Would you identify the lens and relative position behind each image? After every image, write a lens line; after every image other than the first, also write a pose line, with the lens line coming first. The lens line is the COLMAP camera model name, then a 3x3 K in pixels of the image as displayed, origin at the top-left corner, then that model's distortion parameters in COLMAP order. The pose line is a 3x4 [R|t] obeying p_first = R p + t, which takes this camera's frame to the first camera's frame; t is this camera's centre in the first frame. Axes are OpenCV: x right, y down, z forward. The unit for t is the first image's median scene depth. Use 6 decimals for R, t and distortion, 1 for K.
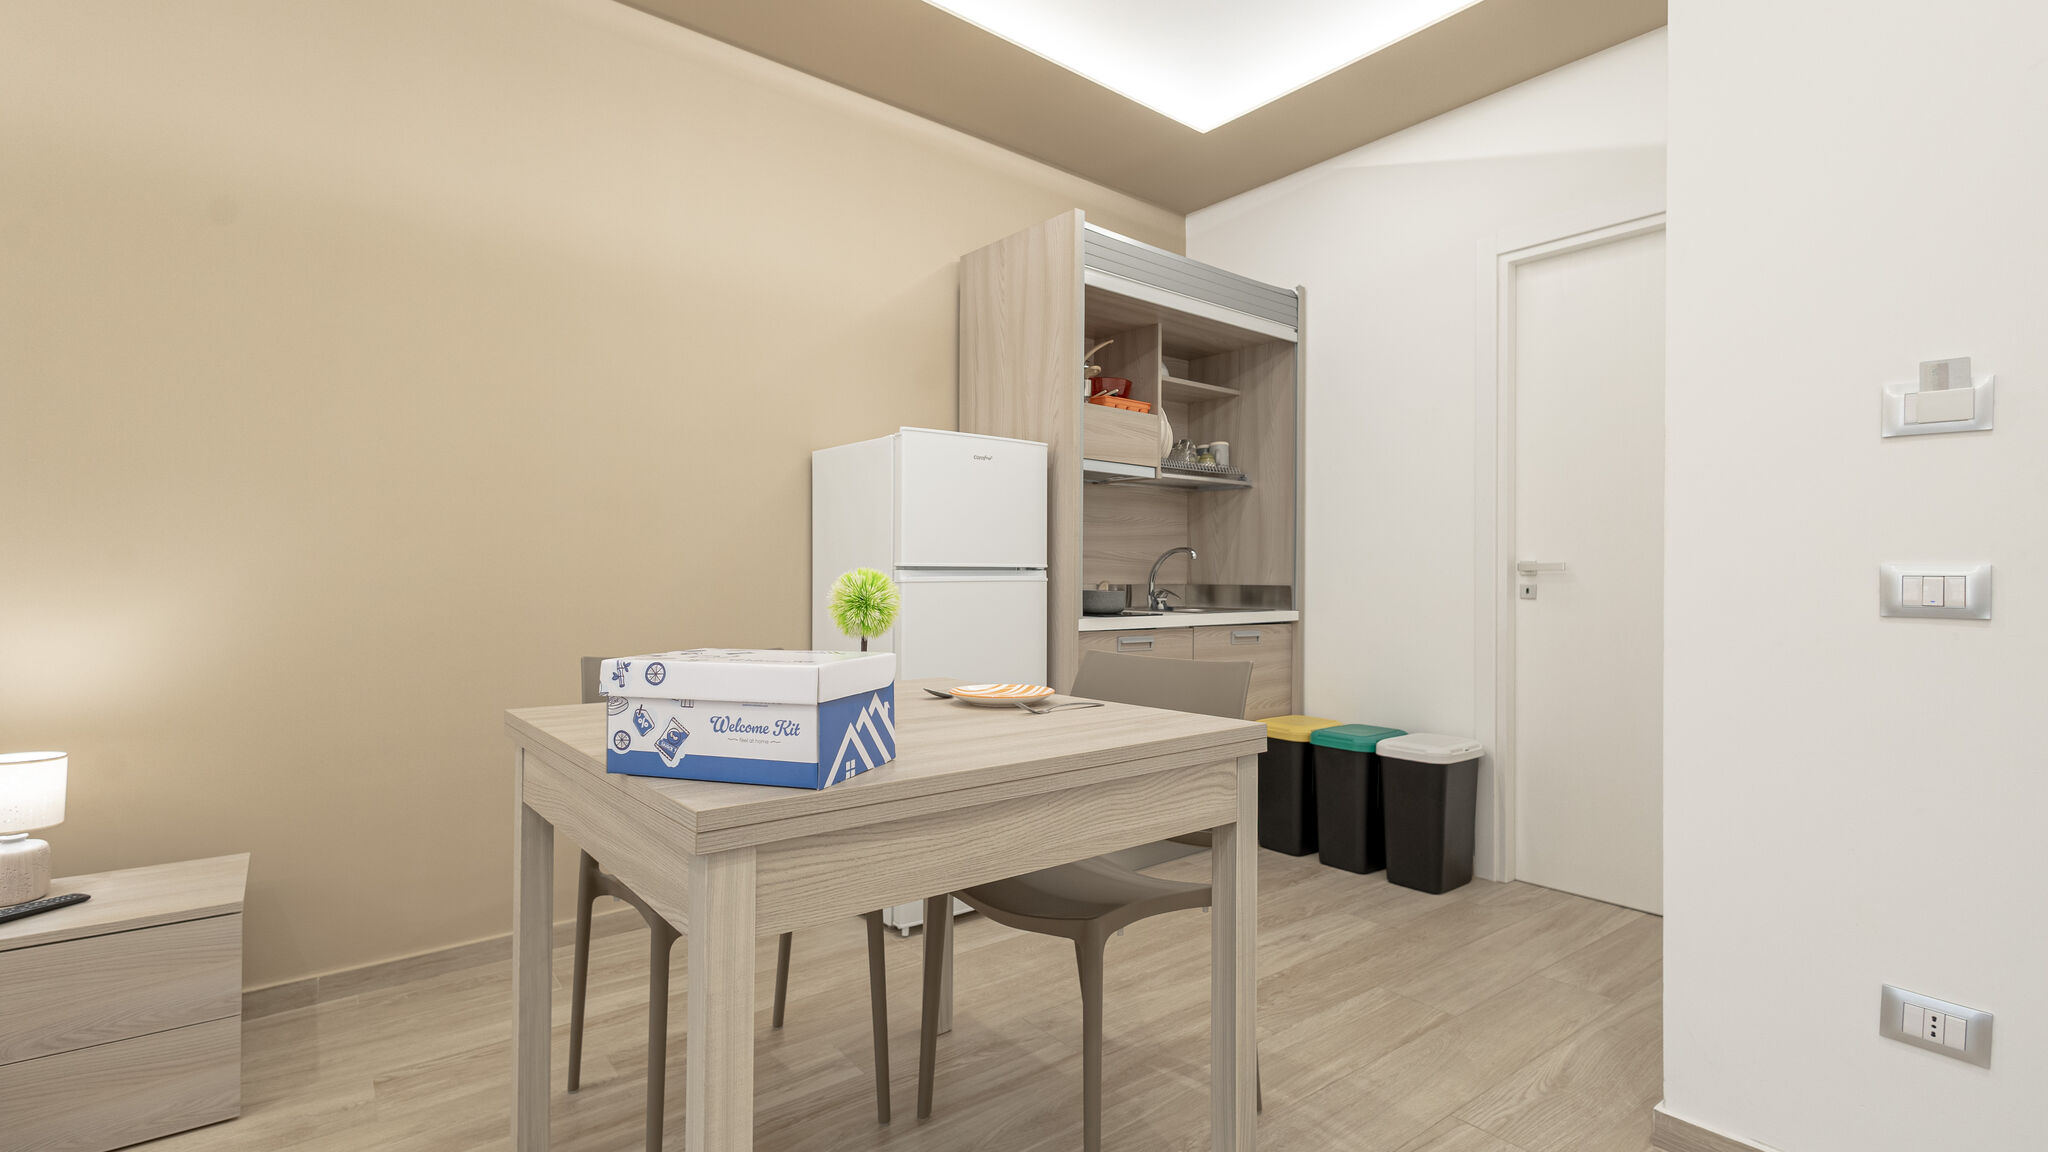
lens RADIAL K [[973.9, 0, 1024.0], [0, 973.9, 576.0], [0, 0, 1]] dist [0.021879, -0.000335]
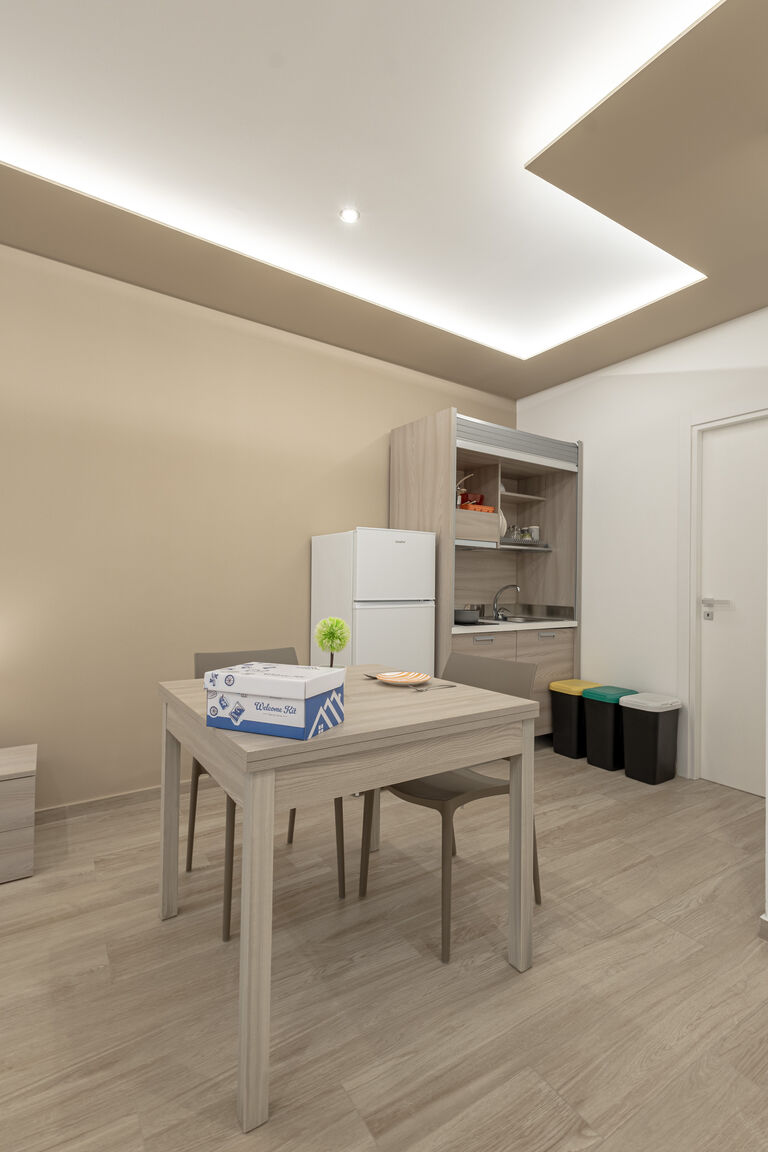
lens RADIAL K [[551.5, 0, 384.0], [0, 551.5, 576.0], [0, 0, 1]] dist [0.025733, 0.000065]
pose [[0.995675, 0.006999, -0.092644, 0.033531], [-0.007553, 0.999956, -0.005630, -0.065879], [0.092601, 0.006305, 0.995683, -0.083542]]
